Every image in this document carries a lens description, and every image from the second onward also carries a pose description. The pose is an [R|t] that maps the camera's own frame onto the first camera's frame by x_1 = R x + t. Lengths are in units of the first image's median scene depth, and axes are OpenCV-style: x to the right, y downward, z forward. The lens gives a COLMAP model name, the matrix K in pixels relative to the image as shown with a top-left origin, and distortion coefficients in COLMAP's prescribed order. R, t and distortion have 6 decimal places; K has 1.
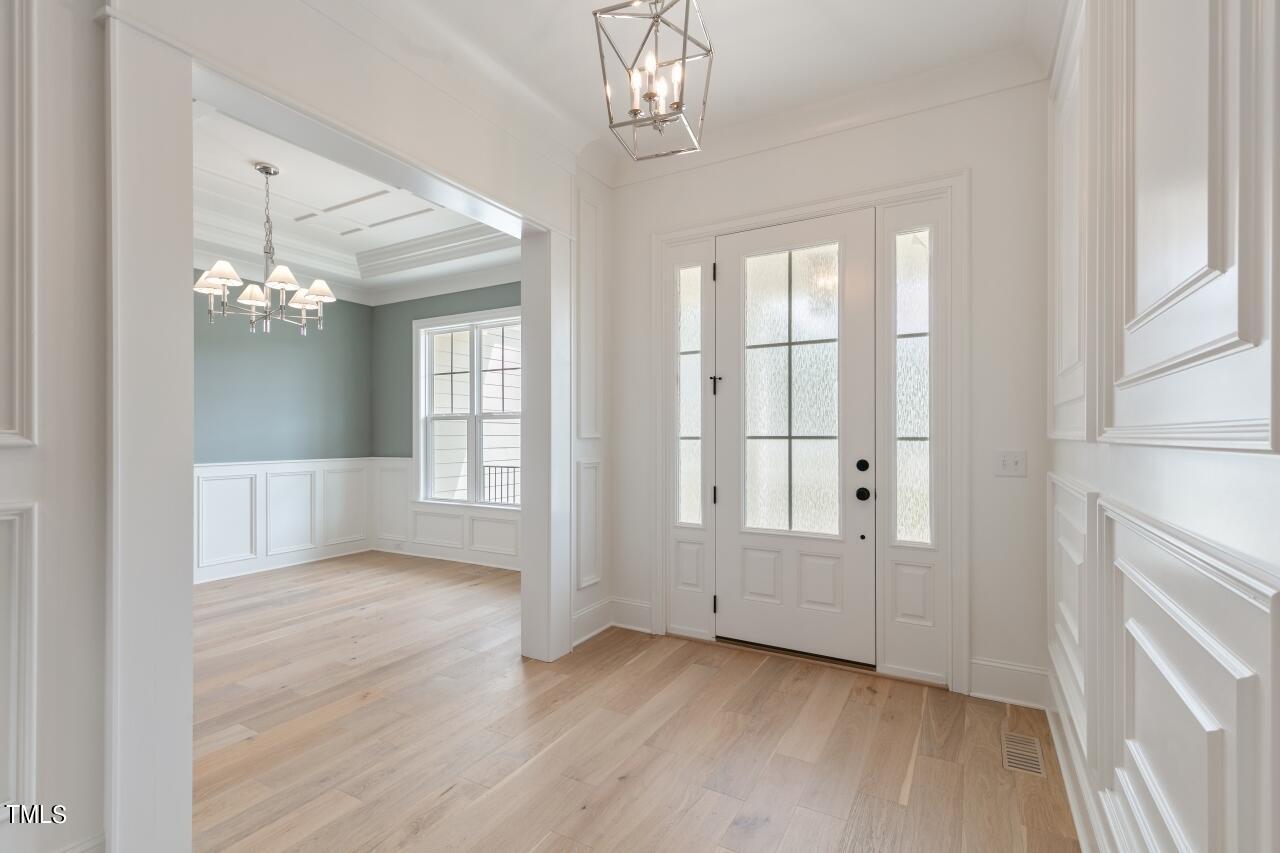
lens RADIAL K [[576.2, 0, 643.8], [0, 576.2, 436.1], [0, 0, 1]] dist [0.006343, -0.002230]
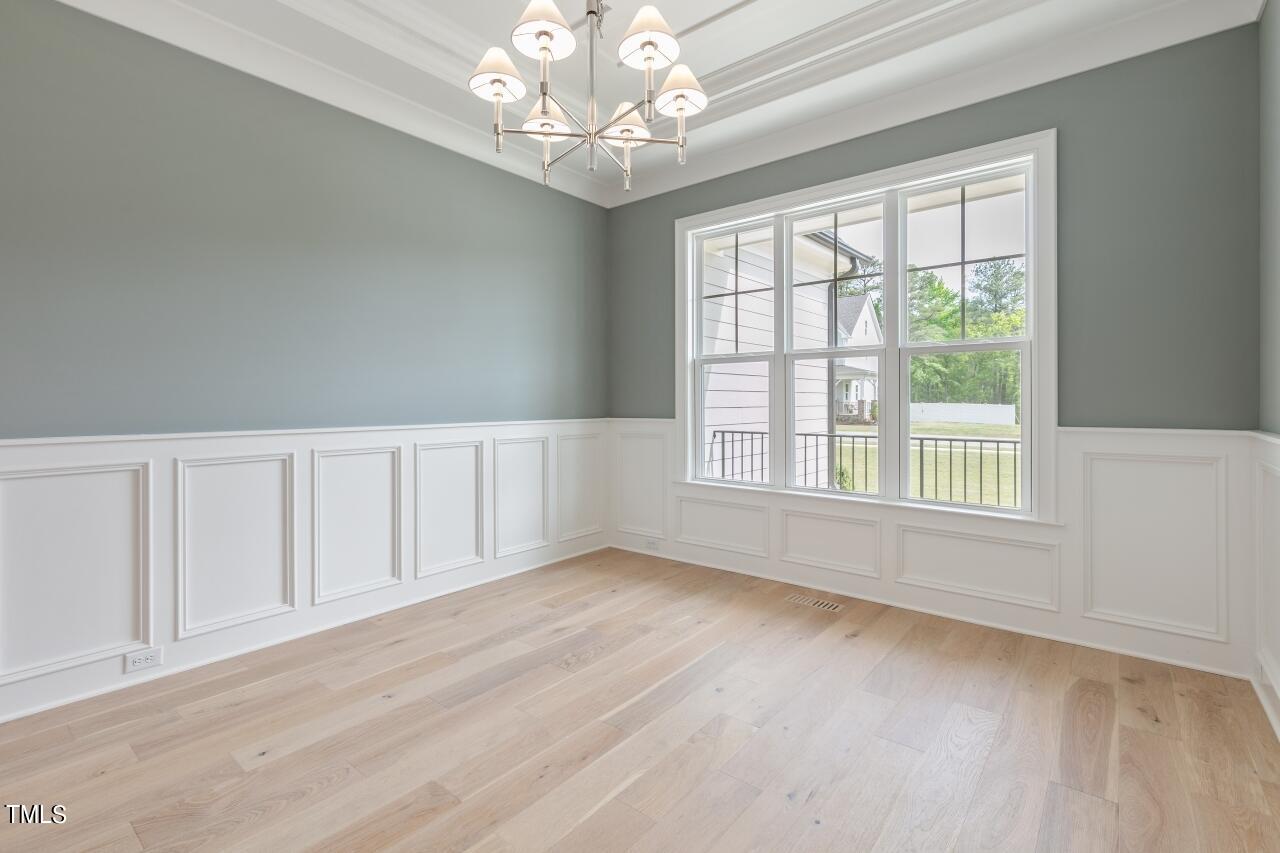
lens RADIAL K [[576.2, 0, 630.4], [0, 576.2, 401.7], [0, 0, 1]] dist [0.006343, -0.002230]
pose [[0.984218, -0.000949, -0.176959, -0.333132], [0.000987, 1.000000, 0.000129, 0.017268], [0.176959, -0.000301, 0.984218, 0.313439]]
